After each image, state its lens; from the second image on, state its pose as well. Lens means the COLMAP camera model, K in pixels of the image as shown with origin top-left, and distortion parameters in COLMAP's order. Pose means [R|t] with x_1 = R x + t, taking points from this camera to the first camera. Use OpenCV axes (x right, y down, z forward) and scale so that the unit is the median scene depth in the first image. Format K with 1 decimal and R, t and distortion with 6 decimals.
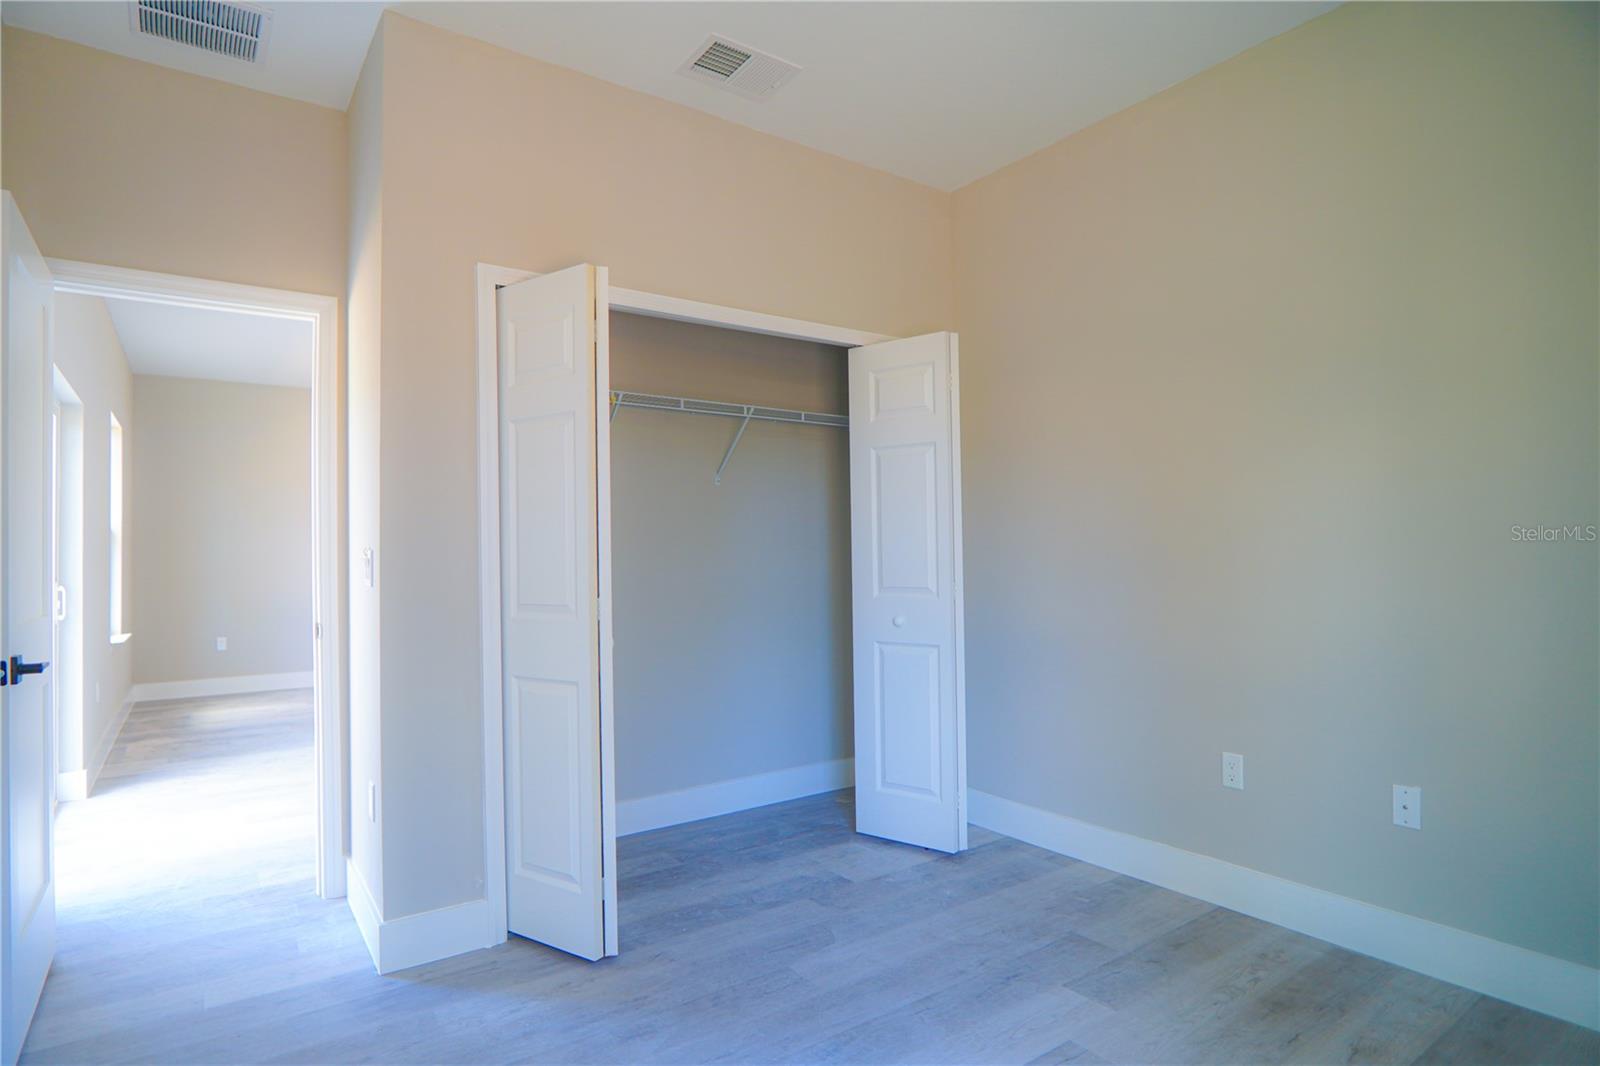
lens RADIAL K [[851.8, 0, 794.3], [0, 851.8, 538.2], [0, 0, 1]] dist [-0.033235, 0.008914]
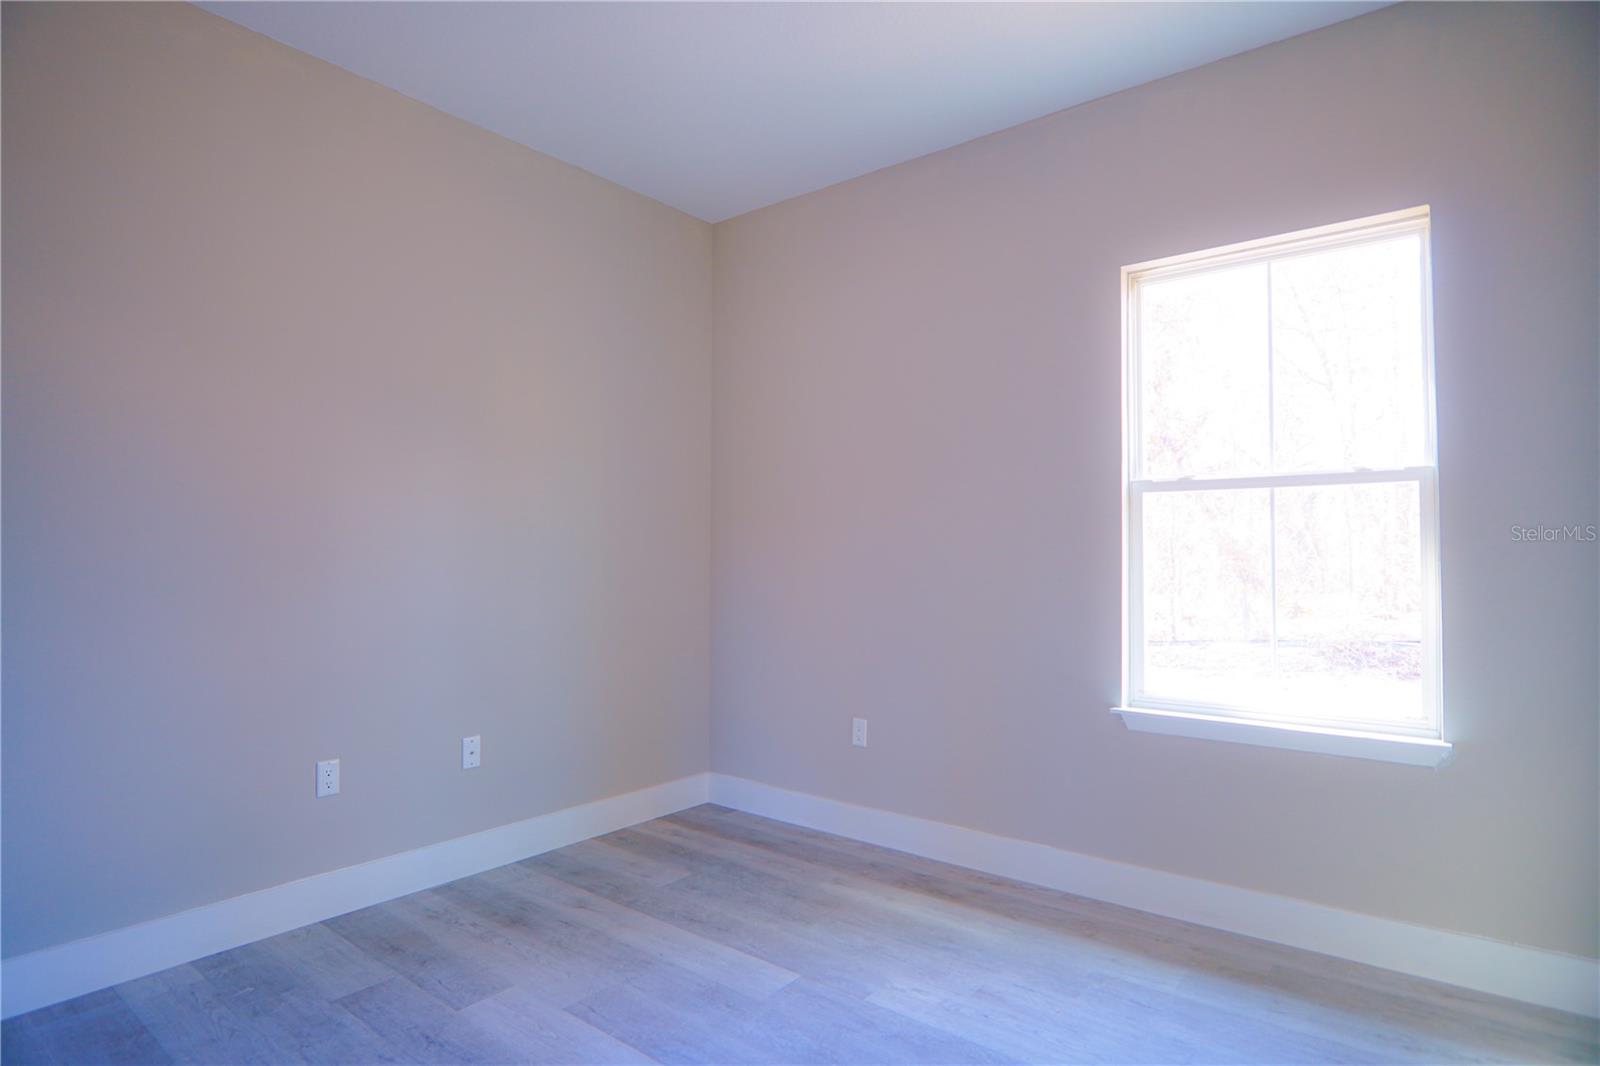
lens RADIAL K [[851.8, 0, 800.4], [0, 851.8, 533.5], [0, 0, 1]] dist [-0.033235, 0.008914]
pose [[-0.262519, 0.028738, 0.964499, -0.653722], [-0.012610, 0.999369, -0.033209, 0.015166], [-0.964844, -0.020880, -0.261991, 0.806202]]
